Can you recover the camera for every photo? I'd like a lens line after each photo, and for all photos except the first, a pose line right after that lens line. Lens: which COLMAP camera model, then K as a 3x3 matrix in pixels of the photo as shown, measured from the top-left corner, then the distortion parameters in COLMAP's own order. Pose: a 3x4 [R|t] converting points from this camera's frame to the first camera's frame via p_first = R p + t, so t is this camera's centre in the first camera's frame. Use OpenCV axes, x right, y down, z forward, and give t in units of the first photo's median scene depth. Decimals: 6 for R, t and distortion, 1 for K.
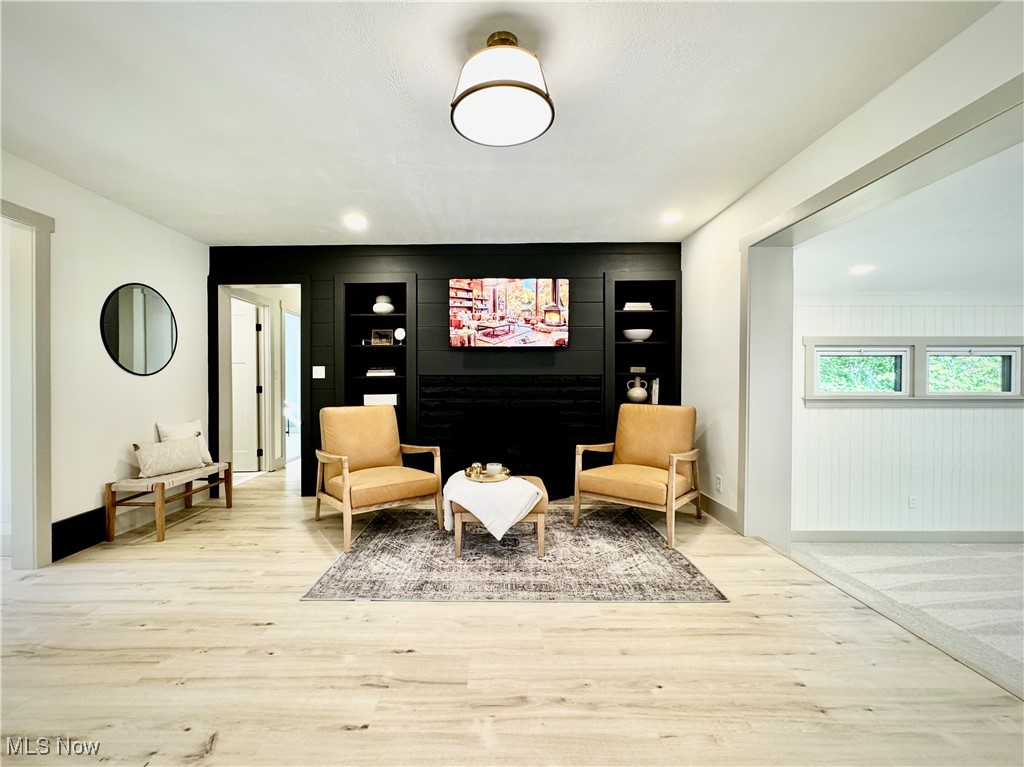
lens RADIAL K [[432.8, 0, 510.0], [0, 432.8, 383.7], [0, 0, 1]] dist [-0.001822, 0.001298]
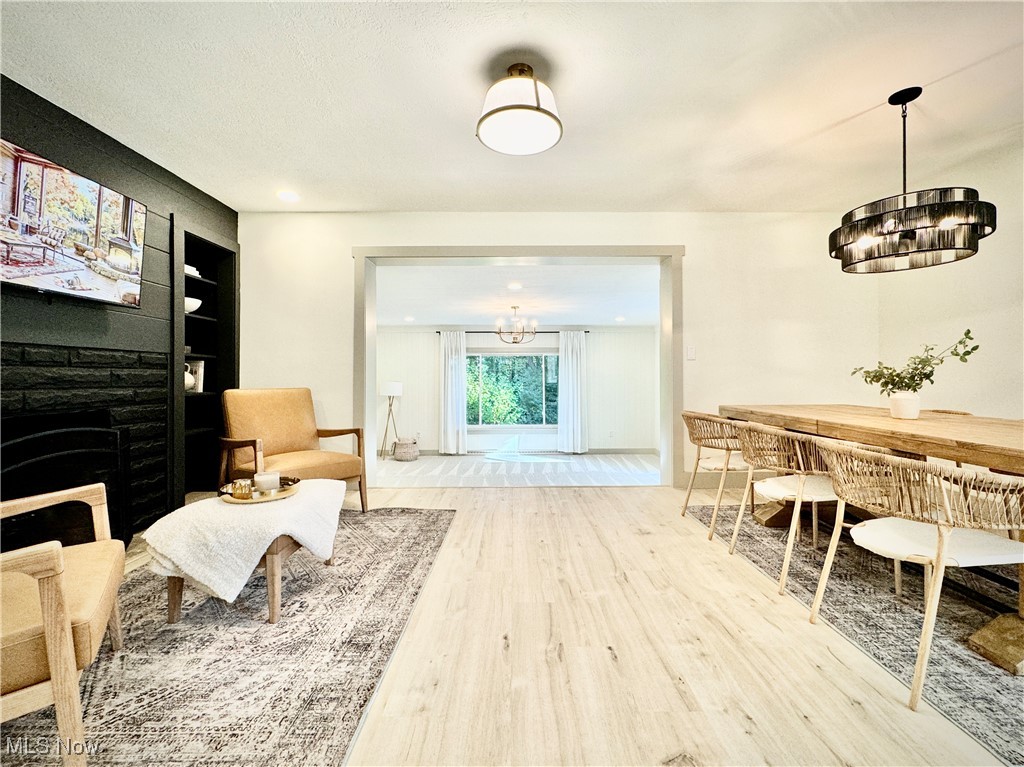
lens RADIAL K [[408.5, 0, 519.4], [0, 408.5, 378.0], [0, 0, 1]] dist [0.001302, -0.000546]
pose [[0.011863, -0.005687, 0.999913, -0.488672], [0.006283, 0.999965, 0.005613, 0.022312], [-0.999910, 0.006215, 0.011898, 0.420209]]
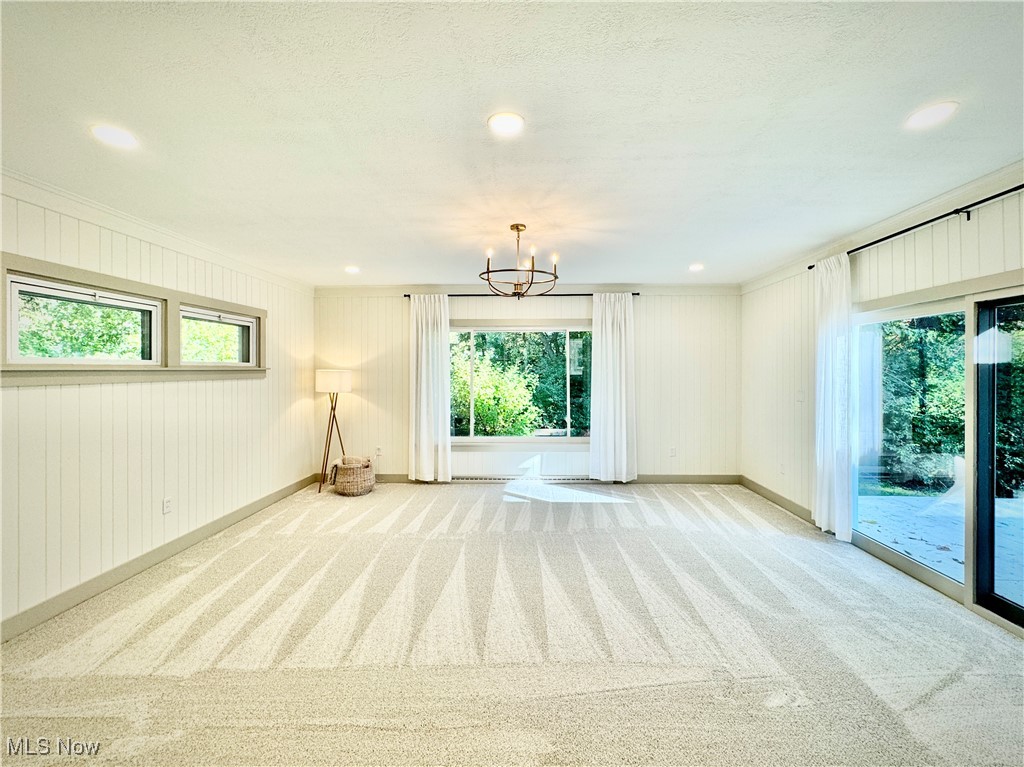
lens RADIAL K [[432.8, 0, 514.9], [0, 432.8, 368.6], [0, 0, 1]] dist [-0.001822, 0.001298]
pose [[0.064339, -0.003505, 0.997922, 0.250988], [0.005398, 0.999980, 0.003164, 0.041276], [-0.997914, 0.005183, 0.064357, 0.403903]]
